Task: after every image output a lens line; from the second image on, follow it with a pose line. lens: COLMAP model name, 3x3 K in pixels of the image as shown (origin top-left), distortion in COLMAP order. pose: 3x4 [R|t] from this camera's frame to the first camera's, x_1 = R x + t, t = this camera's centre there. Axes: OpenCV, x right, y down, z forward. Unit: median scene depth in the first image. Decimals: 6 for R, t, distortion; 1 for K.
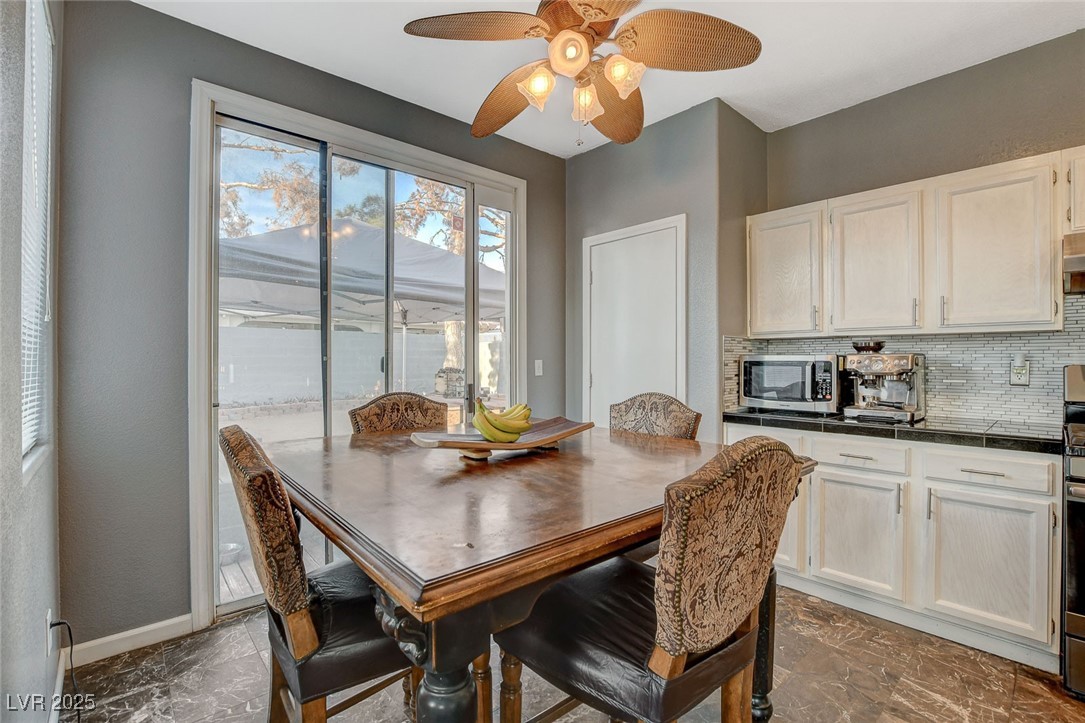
lens RADIAL K [[486.5, 0, 539.6], [0, 486.5, 363.1], [0, 0, 1]] dist [-0.031604, 0.003953]
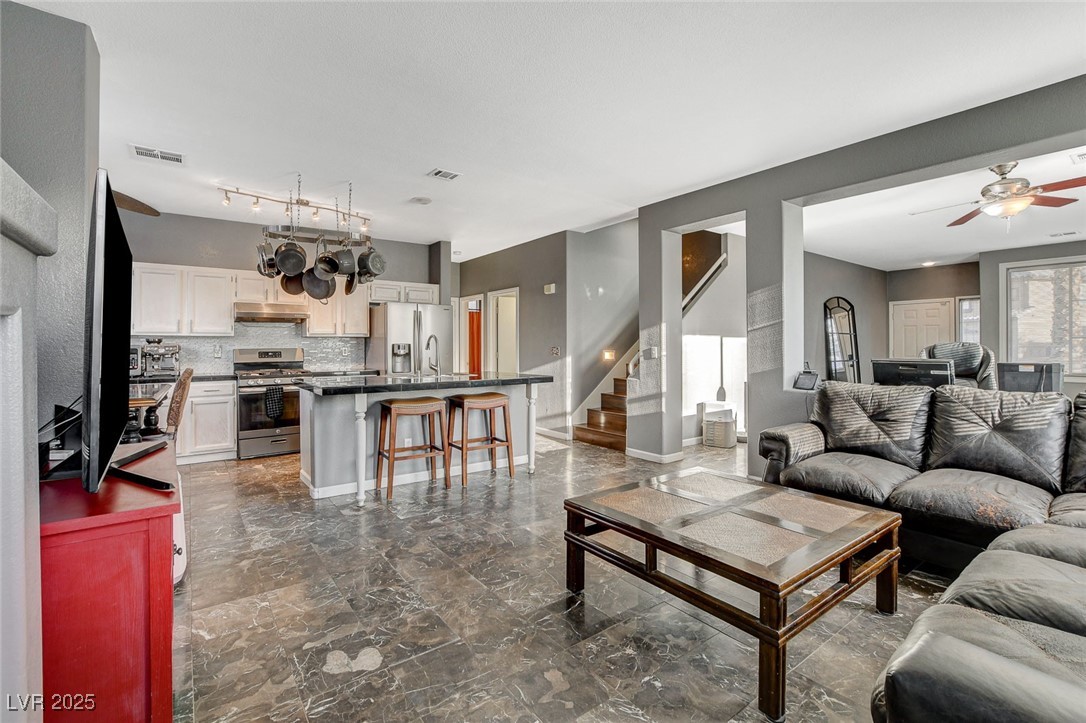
lens RADIAL K [[486.9, 0, 545.2], [0, 486.9, 344.8], [0, 0, 1]] dist [-0.031604, 0.003953]
pose [[0.091551, 0.000369, 0.995800, -1.189282], [0.011355, 0.999935, -0.001415, 0.003072], [-0.995736, 0.011437, 0.091541, -0.834322]]
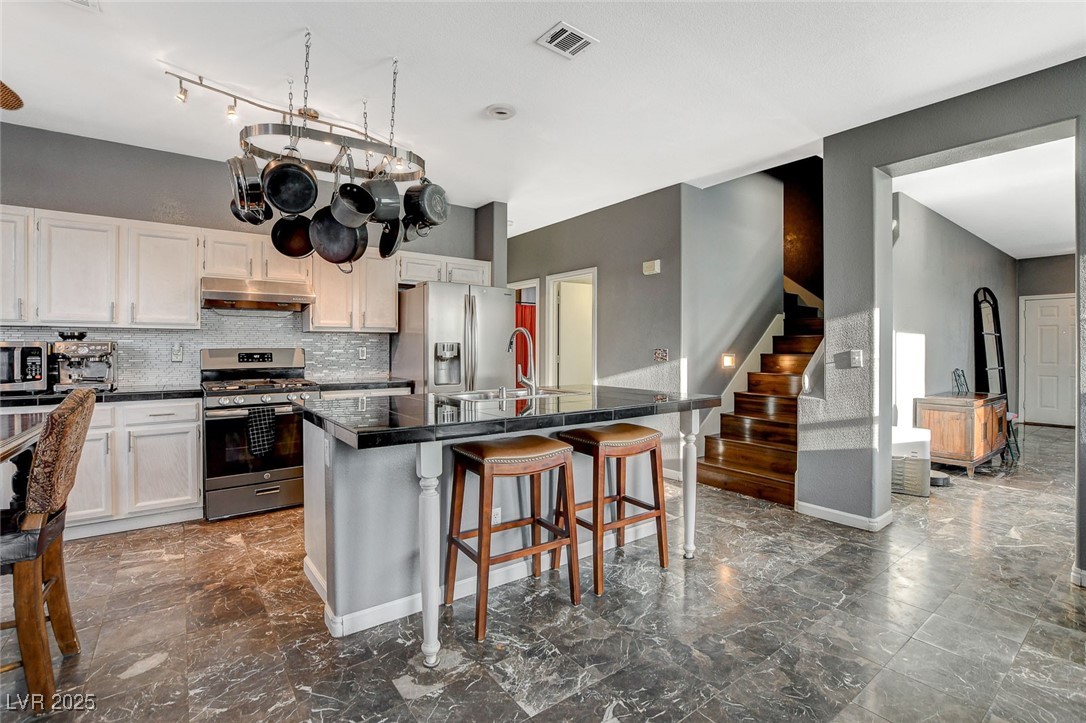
lens RADIAL K [[486.9, 0, 539.1], [0, 486.9, 347.3], [0, 0, 1]] dist [-0.031604, 0.003953]
pose [[0.088822, 0.000535, 0.996047, -0.470485], [0.005521, 0.999984, -0.001030, 0.005201], [-0.996032, 0.005591, 0.088818, -0.353676]]
